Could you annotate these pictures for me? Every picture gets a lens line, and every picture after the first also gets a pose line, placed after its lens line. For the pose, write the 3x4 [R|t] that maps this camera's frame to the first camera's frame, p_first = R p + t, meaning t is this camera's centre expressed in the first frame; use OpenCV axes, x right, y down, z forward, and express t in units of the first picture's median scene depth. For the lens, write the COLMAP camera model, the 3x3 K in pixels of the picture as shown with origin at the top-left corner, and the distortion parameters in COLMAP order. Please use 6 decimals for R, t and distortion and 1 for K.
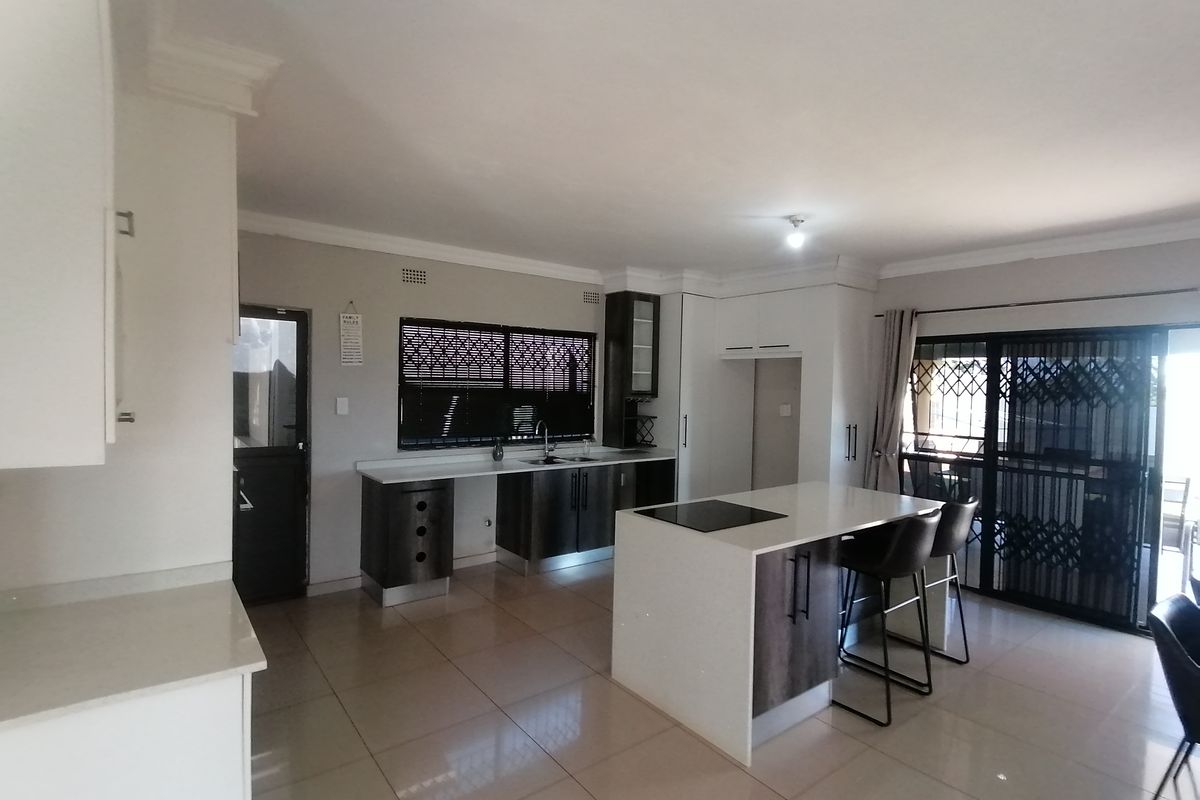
lens RADIAL K [[593.4, 0, 597.0], [0, 593.4, 398.1], [0, 0, 1]] dist [0.027577, -0.000506]
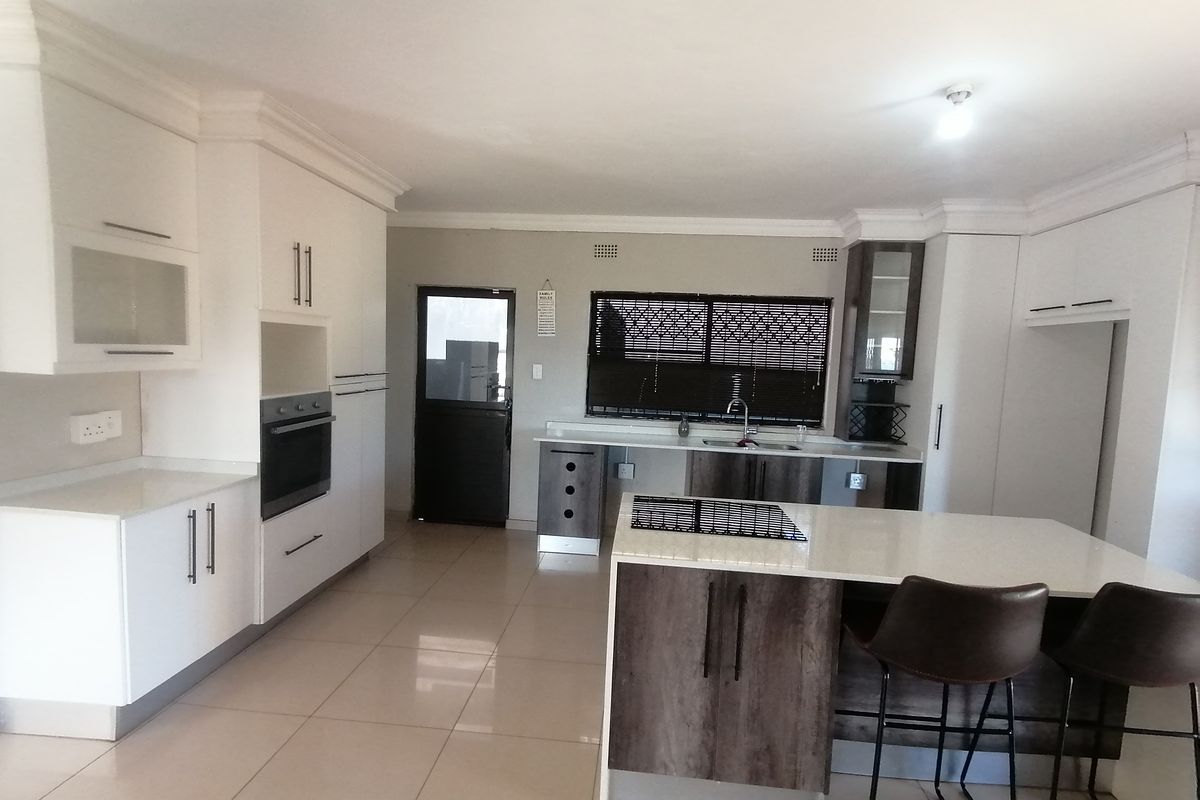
lens RADIAL K [[593.4, 0, 598.9], [0, 593.4, 401.9], [0, 0, 1]] dist [0.027577, -0.000506]
pose [[0.736139, 0.065462, -0.673658, 0.358023], [-0.044203, 0.997837, 0.048661, 0.008586], [0.675386, -0.006043, 0.737440, 0.195696]]
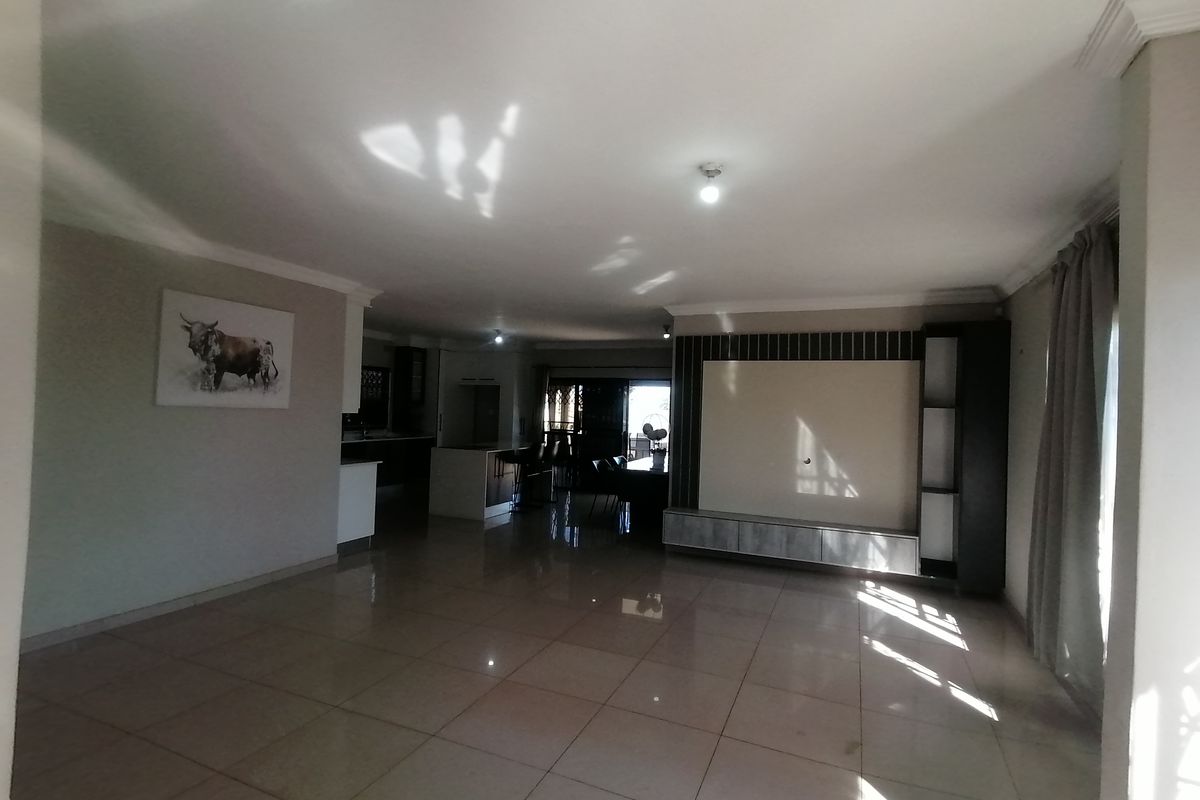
lens RADIAL K [[593.4, 0, 597.8], [0, 593.4, 398.6], [0, 0, 1]] dist [0.027577, -0.000506]
pose [[0.873119, 0.017290, 0.487200, -0.358354], [0.001557, 0.999267, -0.038253, 0.057067], [-0.487505, 0.034158, 0.872452, -0.952010]]
